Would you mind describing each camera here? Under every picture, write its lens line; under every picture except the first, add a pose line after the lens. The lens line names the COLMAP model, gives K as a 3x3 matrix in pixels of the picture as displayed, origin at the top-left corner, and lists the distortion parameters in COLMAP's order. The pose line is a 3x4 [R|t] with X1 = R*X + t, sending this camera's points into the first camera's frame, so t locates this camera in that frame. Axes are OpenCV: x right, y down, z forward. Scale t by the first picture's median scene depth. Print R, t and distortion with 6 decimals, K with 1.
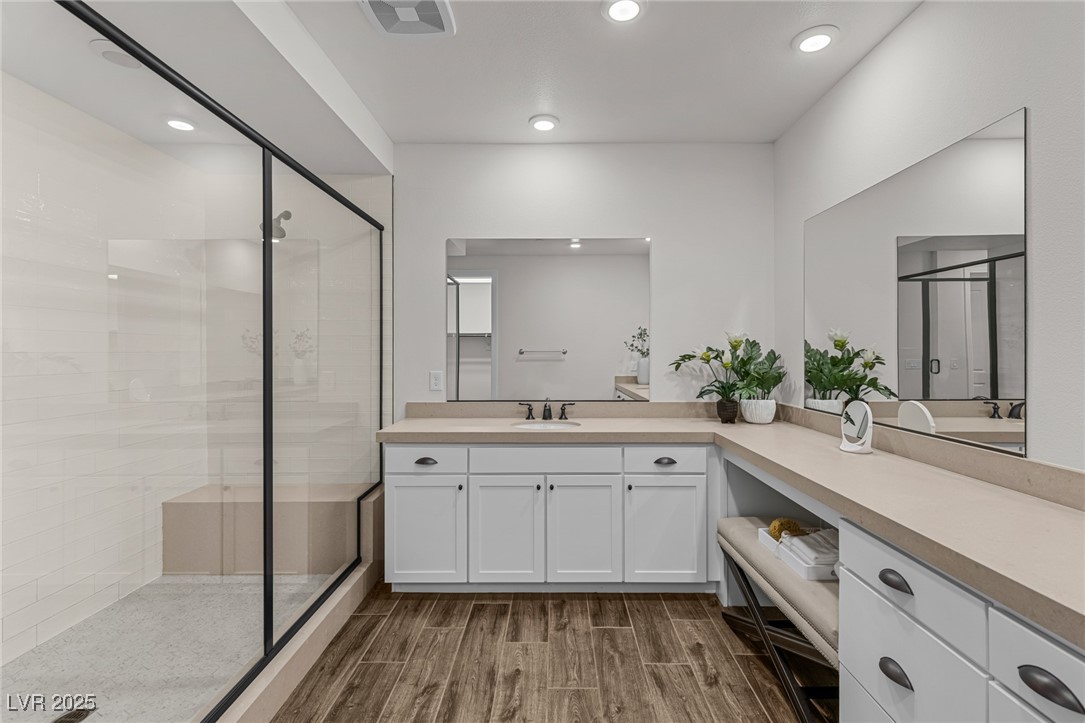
lens RADIAL K [[496.2, 0, 547.7], [0, 496.2, 351.4], [0, 0, 1]] dist [0.013093, -0.000997]
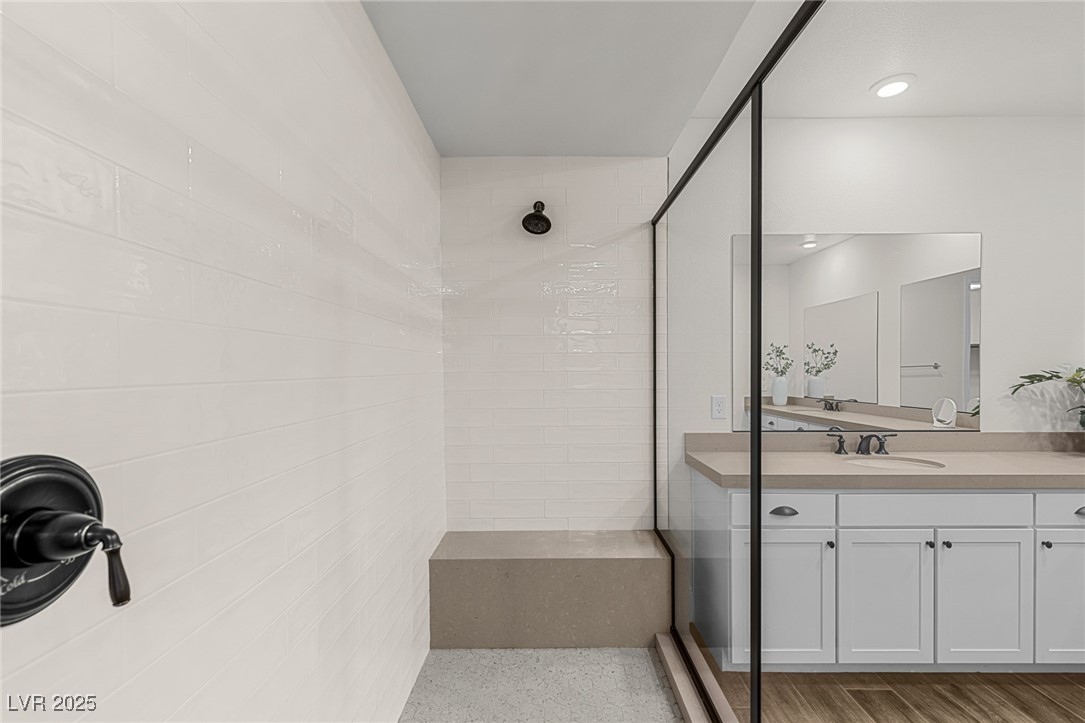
lens RADIAL K [[496.2, 0, 543.0], [0, 496.2, 365.6], [0, 0, 1]] dist [0.013093, -0.000997]
pose [[0.999787, -0.002036, 0.020555, -0.643038], [0.001962, 0.999991, 0.003635, -0.016408], [-0.020562, -0.003594, 0.999782, 0.208988]]
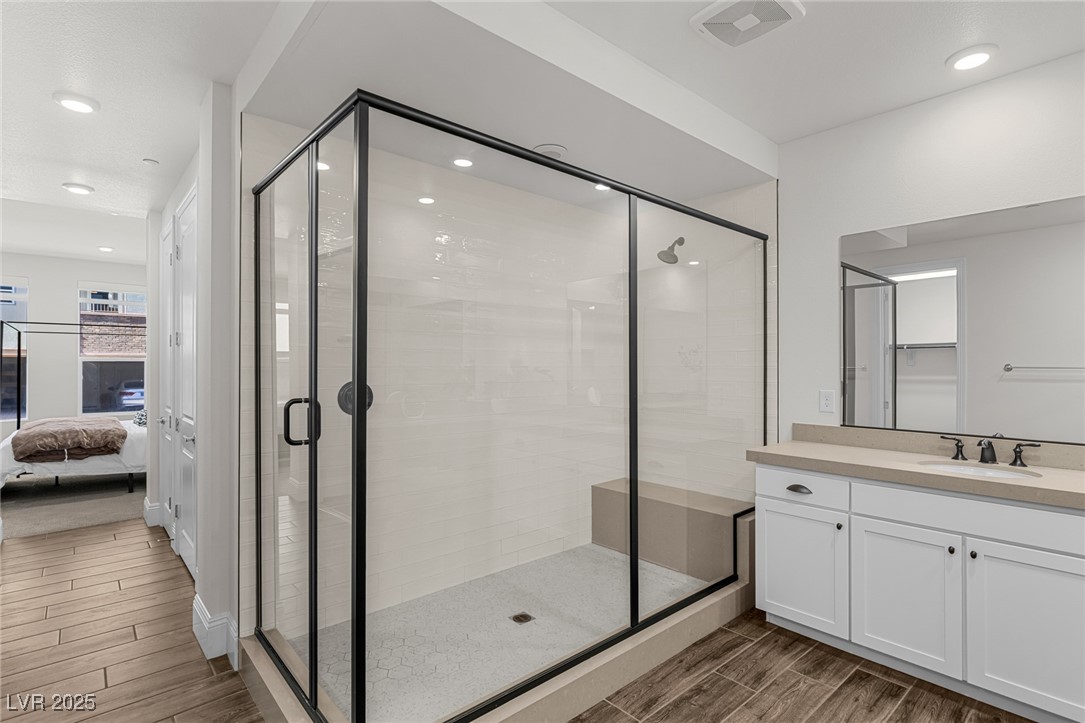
lens RADIAL K [[528.6, 0, 547.5], [0, 528.6, 363.0], [0, 0, 1]] dist [-0.003328, 0.001261]
pose [[0.672398, -0.001510, -0.740188, 0.158058], [-0.002132, 0.999990, -0.003977, -0.003453], [0.740187, 0.004252, 0.672388, 0.014685]]
